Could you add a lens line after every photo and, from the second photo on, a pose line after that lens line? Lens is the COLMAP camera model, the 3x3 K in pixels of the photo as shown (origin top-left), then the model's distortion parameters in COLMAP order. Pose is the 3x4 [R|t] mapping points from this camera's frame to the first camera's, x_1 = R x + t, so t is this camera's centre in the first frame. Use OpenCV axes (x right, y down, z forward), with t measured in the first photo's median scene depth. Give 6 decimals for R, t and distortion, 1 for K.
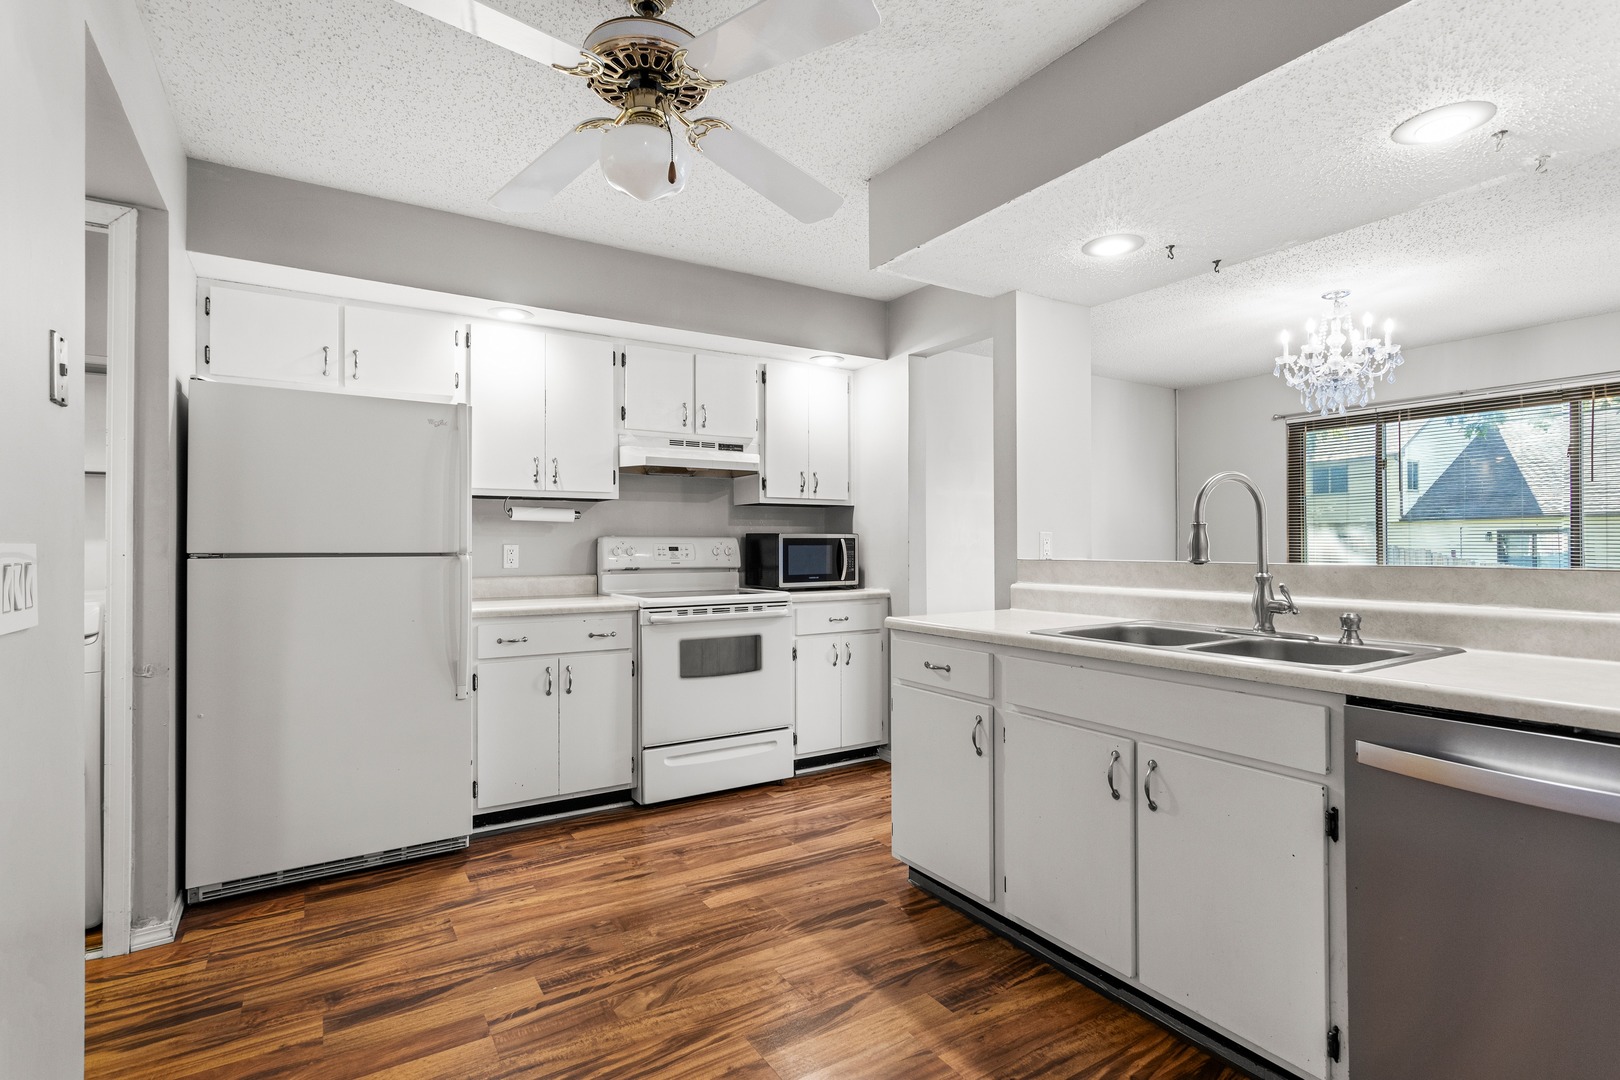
lens RADIAL K [[778.5, 0, 810.0], [0, 778.5, 540.0], [0, 0, 1]] dist [0.003228, 0.000219]
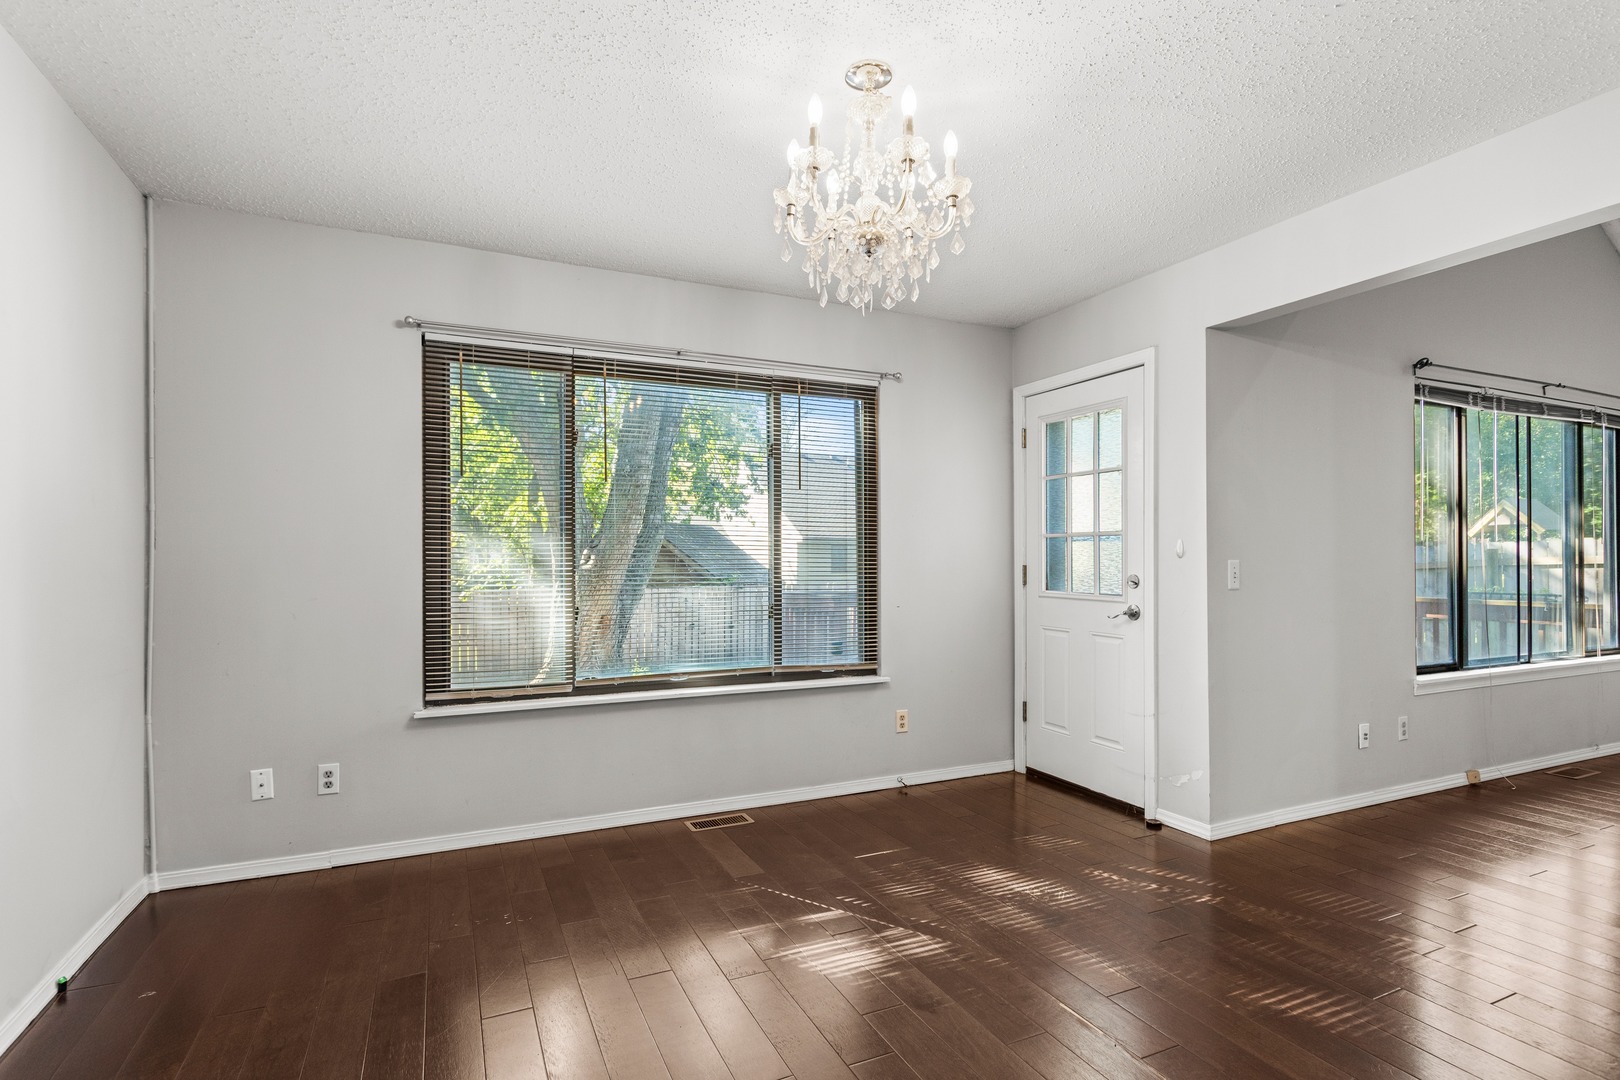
lens RADIAL K [[789.2, 0, 807.1], [0, 789.2, 557.7], [0, 0, 1]] dist [0.001023, 0.000071]
pose [[0.121442, 0.003238, 0.992593, 0.216814], [-0.000885, 0.999995, -0.003154, 0.007189], [-0.992598, -0.000495, 0.121444, 1.432443]]
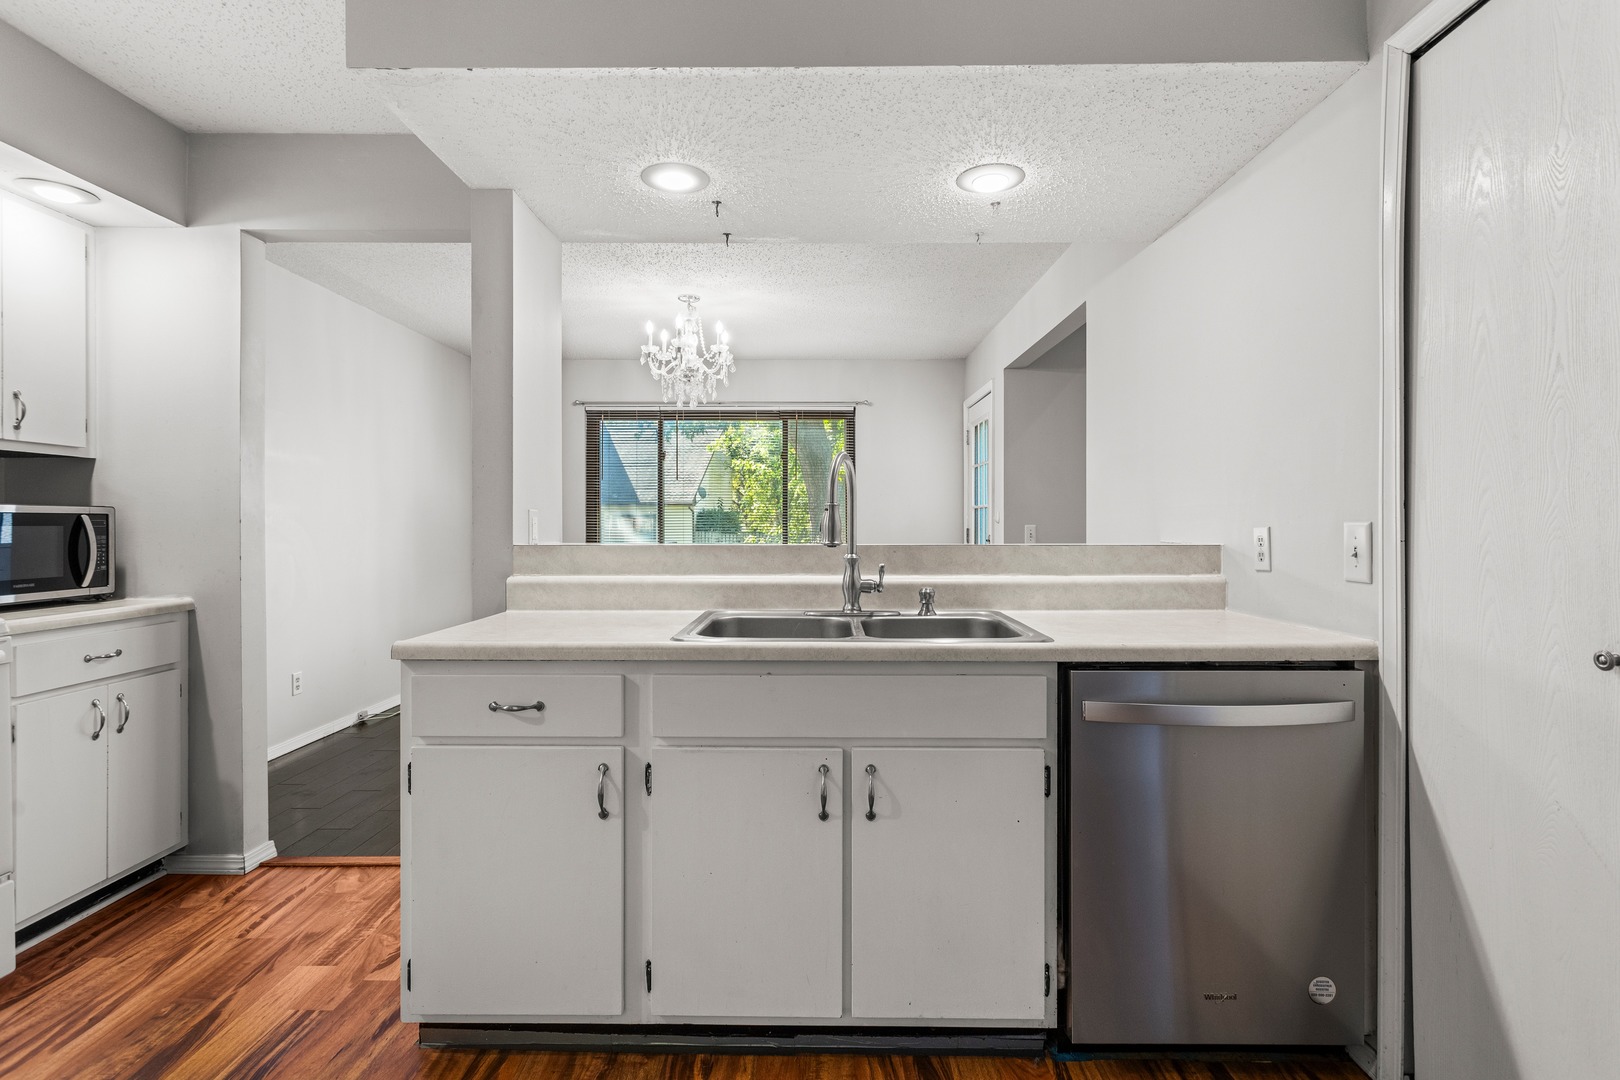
lens RADIAL K [[783.4, 0, 806.0], [0, 783.4, 527.4], [0, 0, 1]] dist [0.002248, 0.000257]
pose [[0.544642, -0.000959, 0.838668, -0.239183], [-0.006909, 0.999960, 0.005630, 0.001453], [-0.838640, -0.008860, 0.544613, 0.375054]]
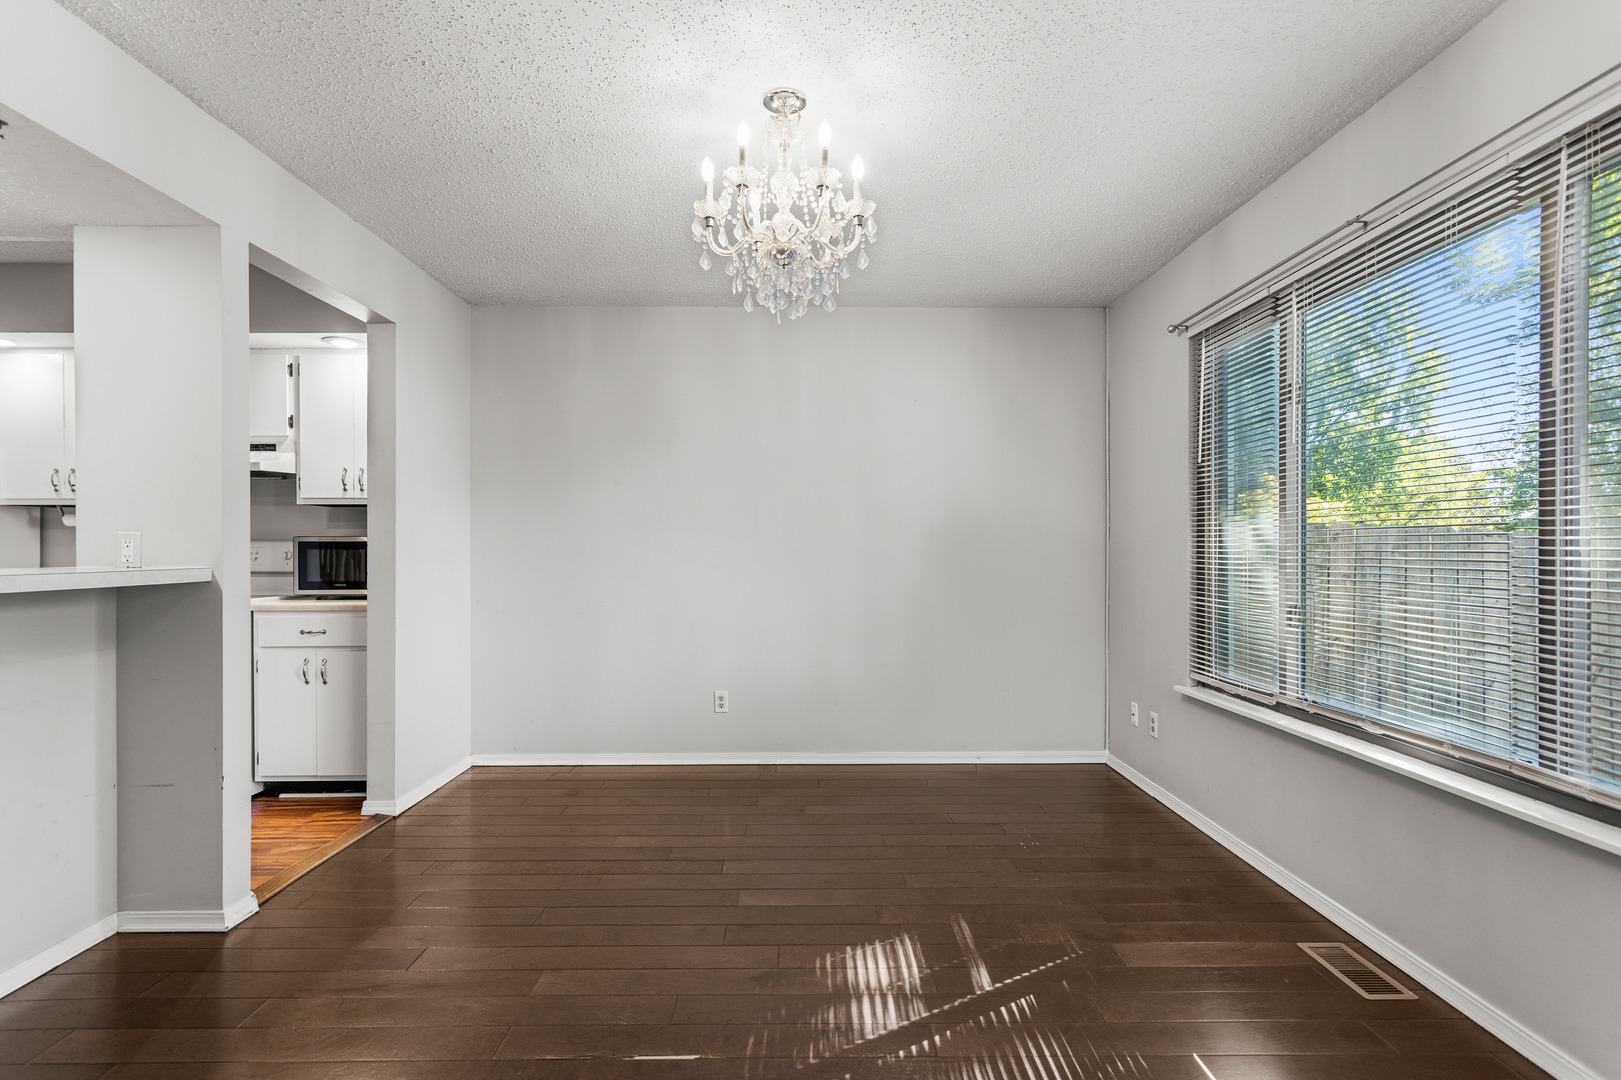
lens RADIAL K [[779.0, 0, 810.5], [0, 779.0, 540.0], [0, 0, 1]] dist [0.003228, 0.000219]
pose [[0.858069, -0.005839, -0.513502, 1.439534], [0.006787, 0.999977, -0.000030, 0.000129], [0.513490, -0.003459, 0.858088, 0.764613]]
